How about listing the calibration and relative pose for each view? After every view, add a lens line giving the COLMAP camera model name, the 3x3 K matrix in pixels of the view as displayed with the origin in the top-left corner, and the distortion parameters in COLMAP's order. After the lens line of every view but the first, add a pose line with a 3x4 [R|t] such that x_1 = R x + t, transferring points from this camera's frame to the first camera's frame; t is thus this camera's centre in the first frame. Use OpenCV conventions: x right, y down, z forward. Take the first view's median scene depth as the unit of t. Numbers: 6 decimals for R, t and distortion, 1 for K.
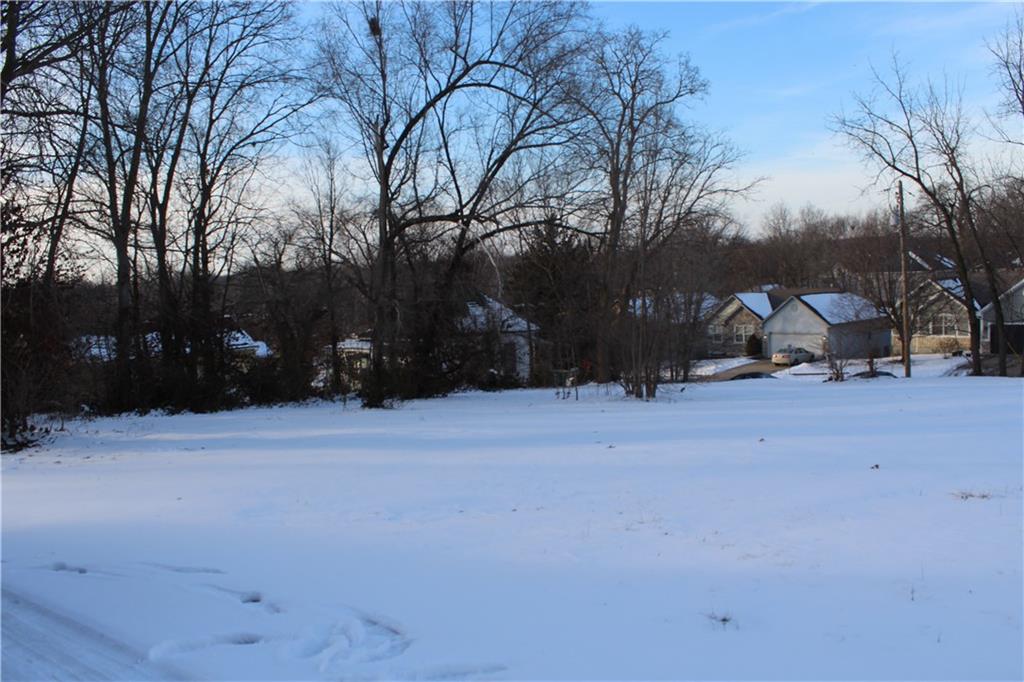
lens RADIAL K [[869.3, 0, 515.0], [0, 869.3, 354.0], [0, 0, 1]] dist [-0.157319, 0.138214]
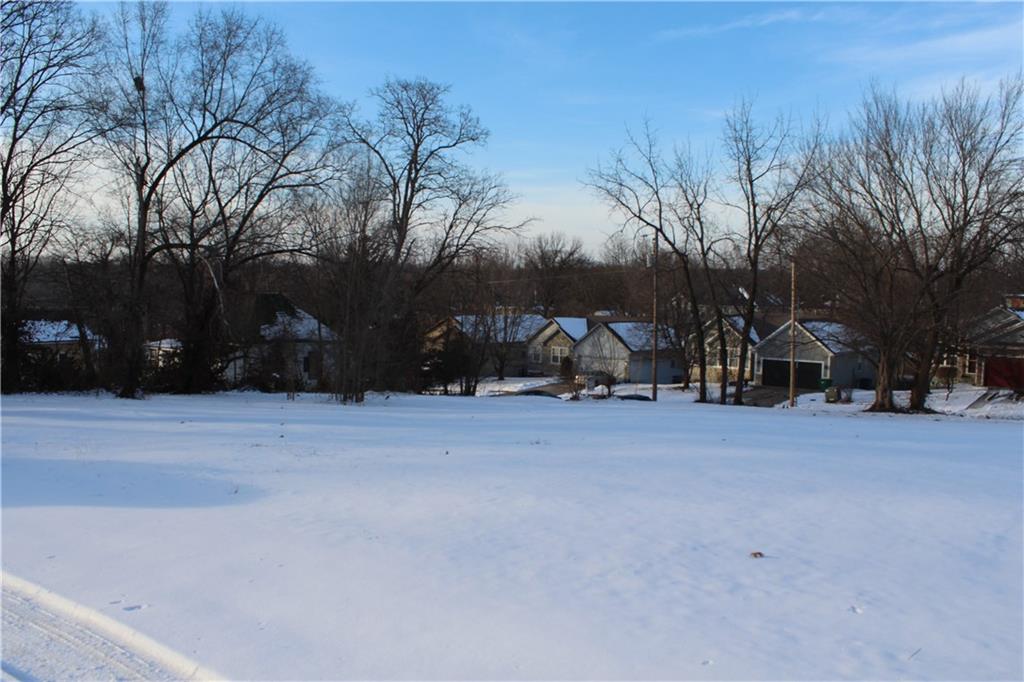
lens RADIAL K [[869.3, 0, 508.7], [0, 869.3, 351.4], [0, 0, 1]] dist [-0.157319, 0.138214]
pose [[0.989440, 0.057558, 0.133024, 0.122803], [-0.055241, 0.998251, -0.021042, -0.004170], [-0.134002, 0.013471, 0.990889, -0.141727]]
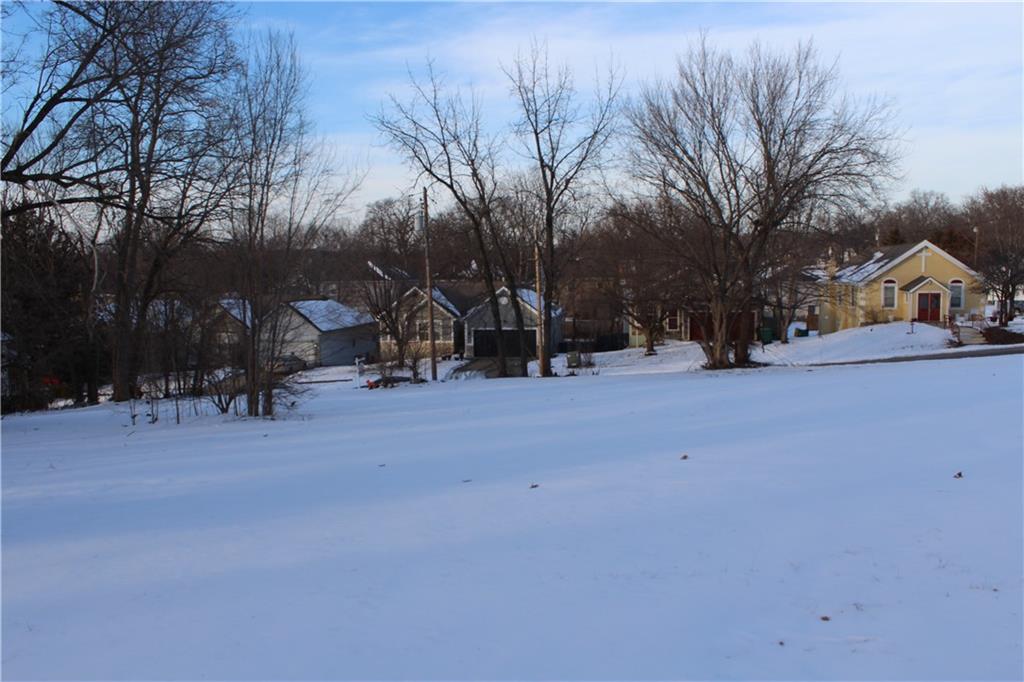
lens RADIAL K [[869.3, 0, 523.4], [0, 869.3, 348.7], [0, 0, 1]] dist [-0.157319, 0.138214]
pose [[0.795711, -0.016911, 0.605440, -0.087713], [0.027517, 0.999587, -0.008245, 0.000062], [-0.605051, 0.023220, 0.795848, 0.118586]]
